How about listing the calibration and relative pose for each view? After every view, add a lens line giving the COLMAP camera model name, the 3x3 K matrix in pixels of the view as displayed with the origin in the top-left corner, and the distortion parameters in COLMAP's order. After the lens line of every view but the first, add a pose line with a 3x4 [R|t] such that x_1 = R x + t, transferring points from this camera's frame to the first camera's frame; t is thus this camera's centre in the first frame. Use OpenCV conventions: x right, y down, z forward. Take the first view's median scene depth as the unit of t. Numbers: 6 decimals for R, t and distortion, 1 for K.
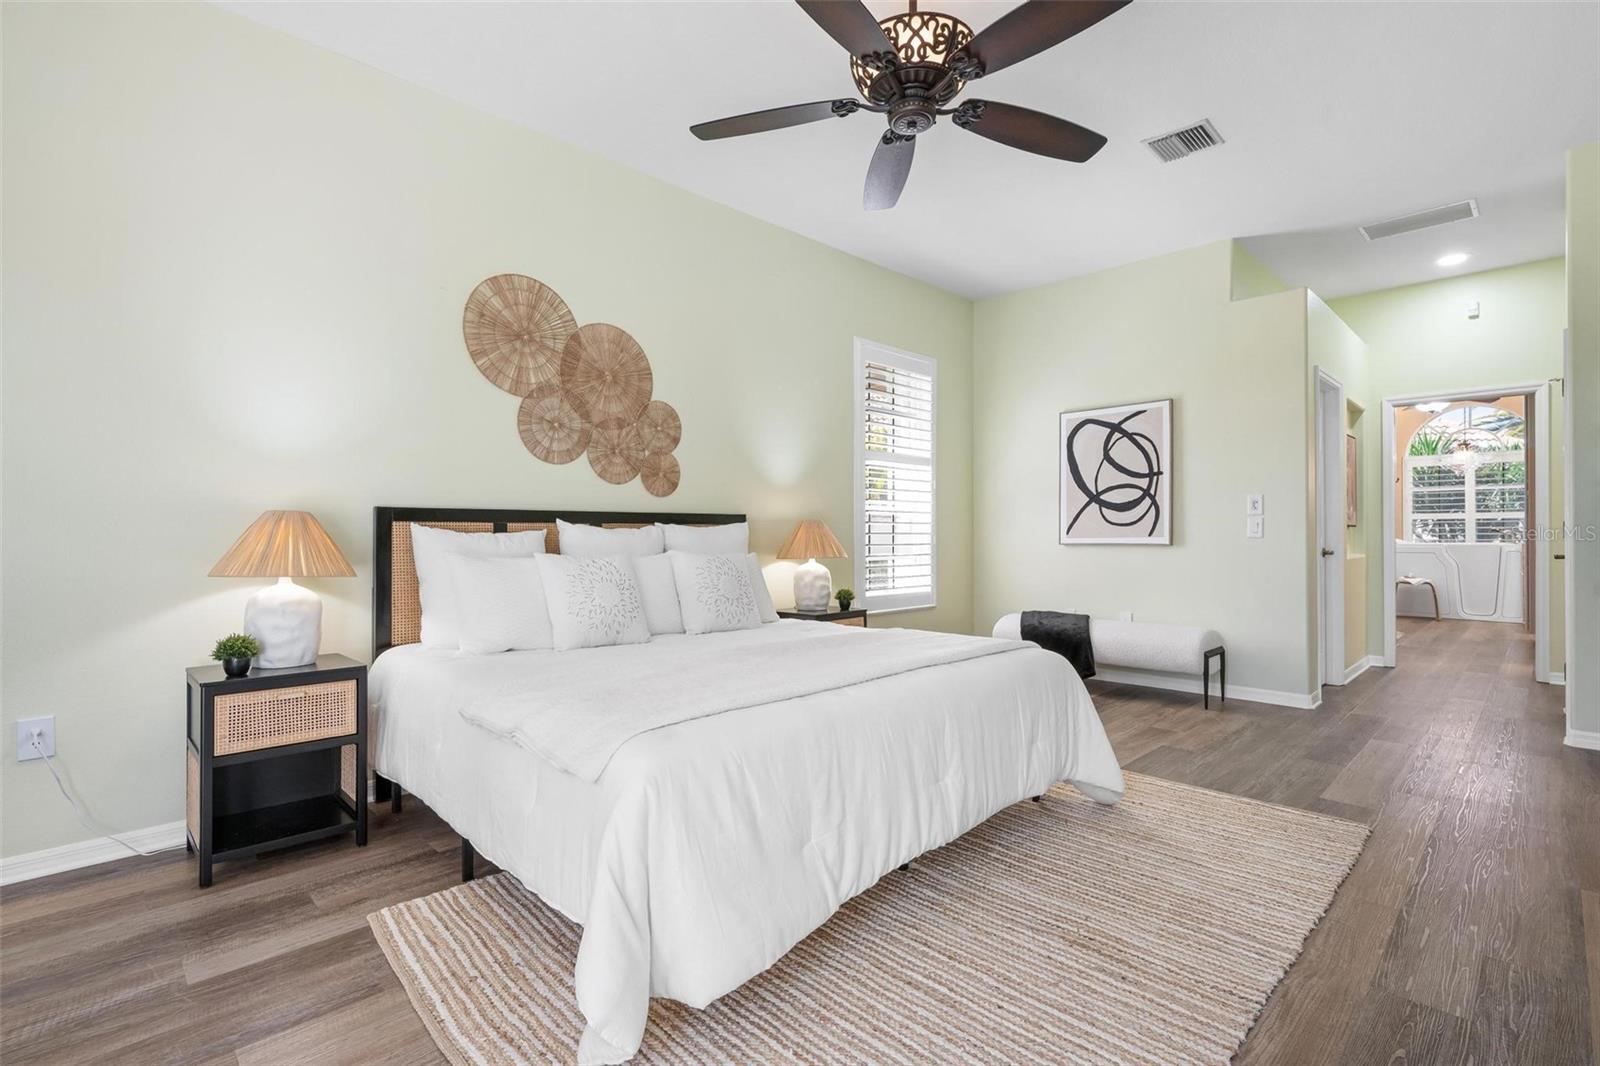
lens RADIAL K [[745.7, 0, 808.9], [0, 745.7, 534.5], [0, 0, 1]] dist [-0.008507, 0.000545]
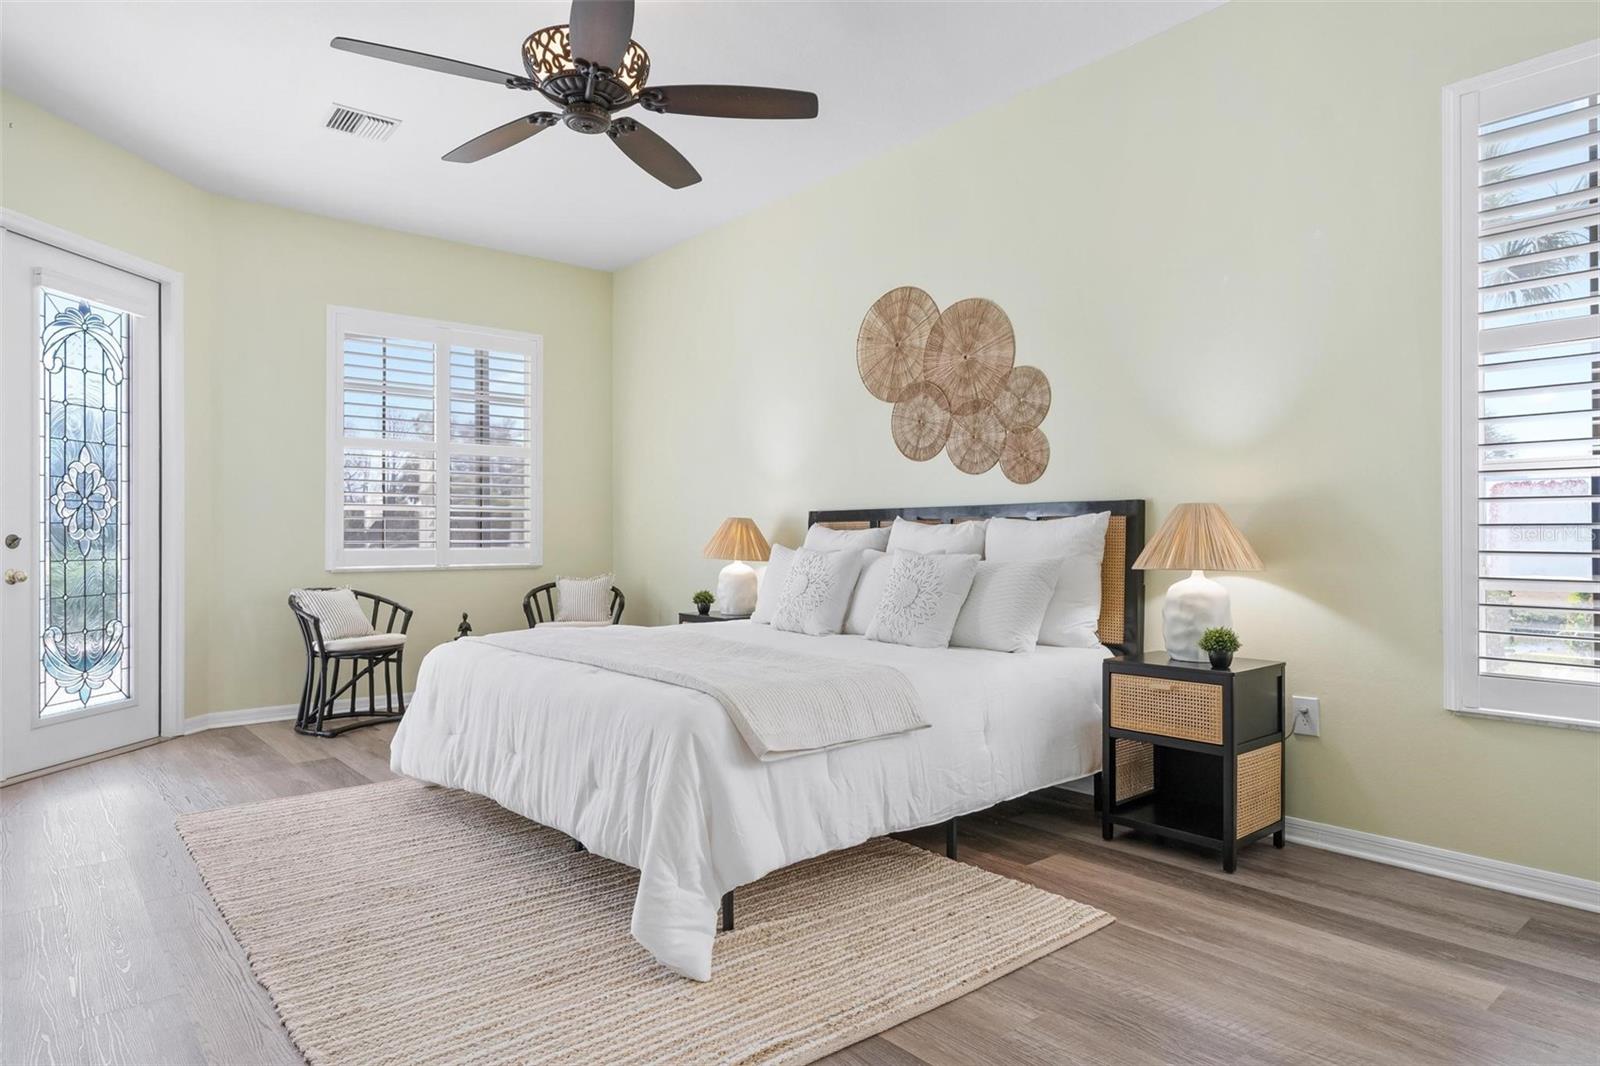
lens RADIAL K [[951.1, 0, 804.6], [0, 951.1, 532.6], [0, 0, 1]] dist [-0.007139, 0.005251]
pose [[-0.075549, 0.003974, -0.997134, 0.957182], [0.008397, 0.999959, 0.003349, -0.003222], [0.997107, -0.008120, -0.075580, 0.941112]]
